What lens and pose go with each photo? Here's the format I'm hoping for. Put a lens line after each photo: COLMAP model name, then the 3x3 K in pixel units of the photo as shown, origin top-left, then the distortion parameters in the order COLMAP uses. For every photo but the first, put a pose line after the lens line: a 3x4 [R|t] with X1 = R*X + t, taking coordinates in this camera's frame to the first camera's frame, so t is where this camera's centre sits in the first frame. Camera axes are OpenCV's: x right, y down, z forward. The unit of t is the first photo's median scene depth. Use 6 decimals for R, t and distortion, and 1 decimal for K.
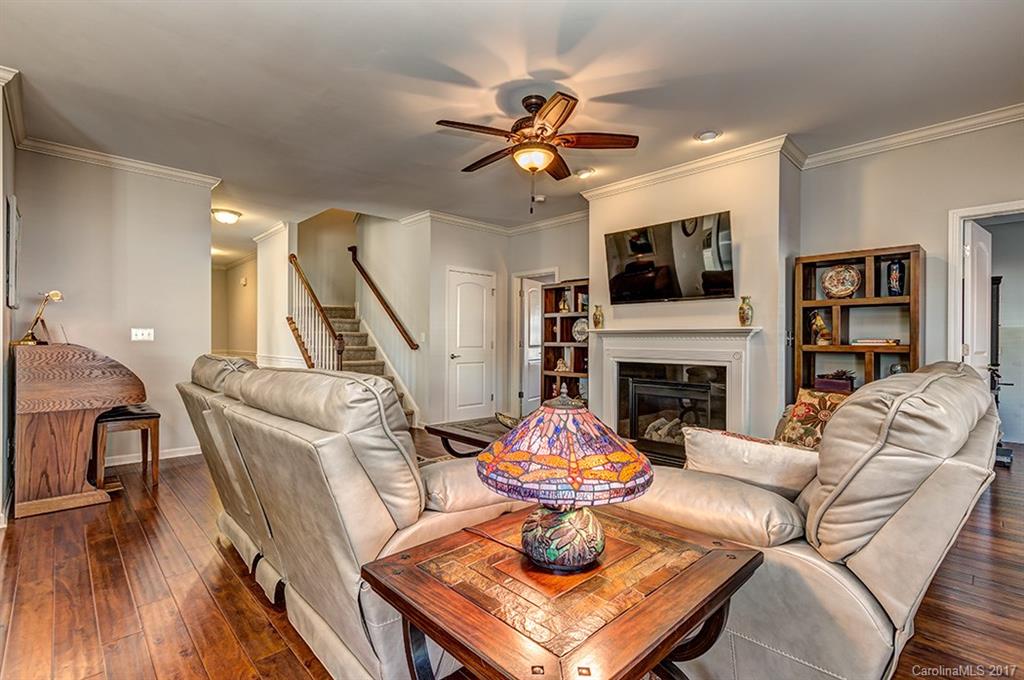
lens RADIAL K [[470.3, 0, 518.5], [0, 470.3, 336.9], [0, 0, 1]] dist [0.005658, -0.000478]
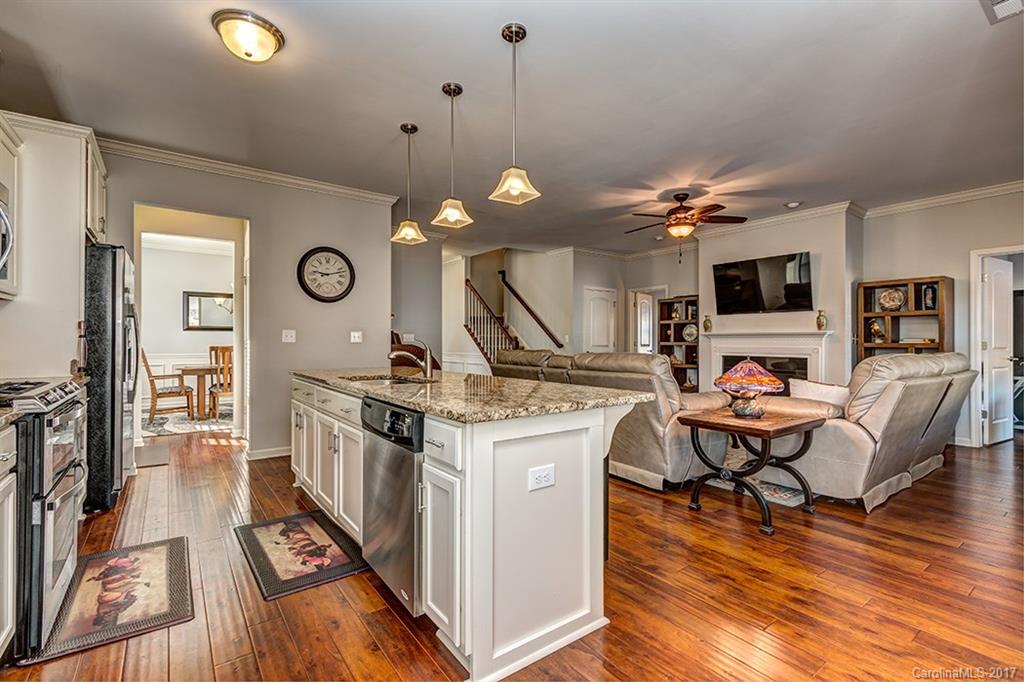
lens RADIAL K [[470.3, 0, 512.4], [0, 470.3, 337.6], [0, 0, 1]] dist [0.005658, -0.000478]
pose [[0.990783, -0.004650, -0.135379, -0.212871], [0.004488, 0.999989, -0.001498, -0.001716], [0.135384, 0.000877, 0.990793, -0.458005]]
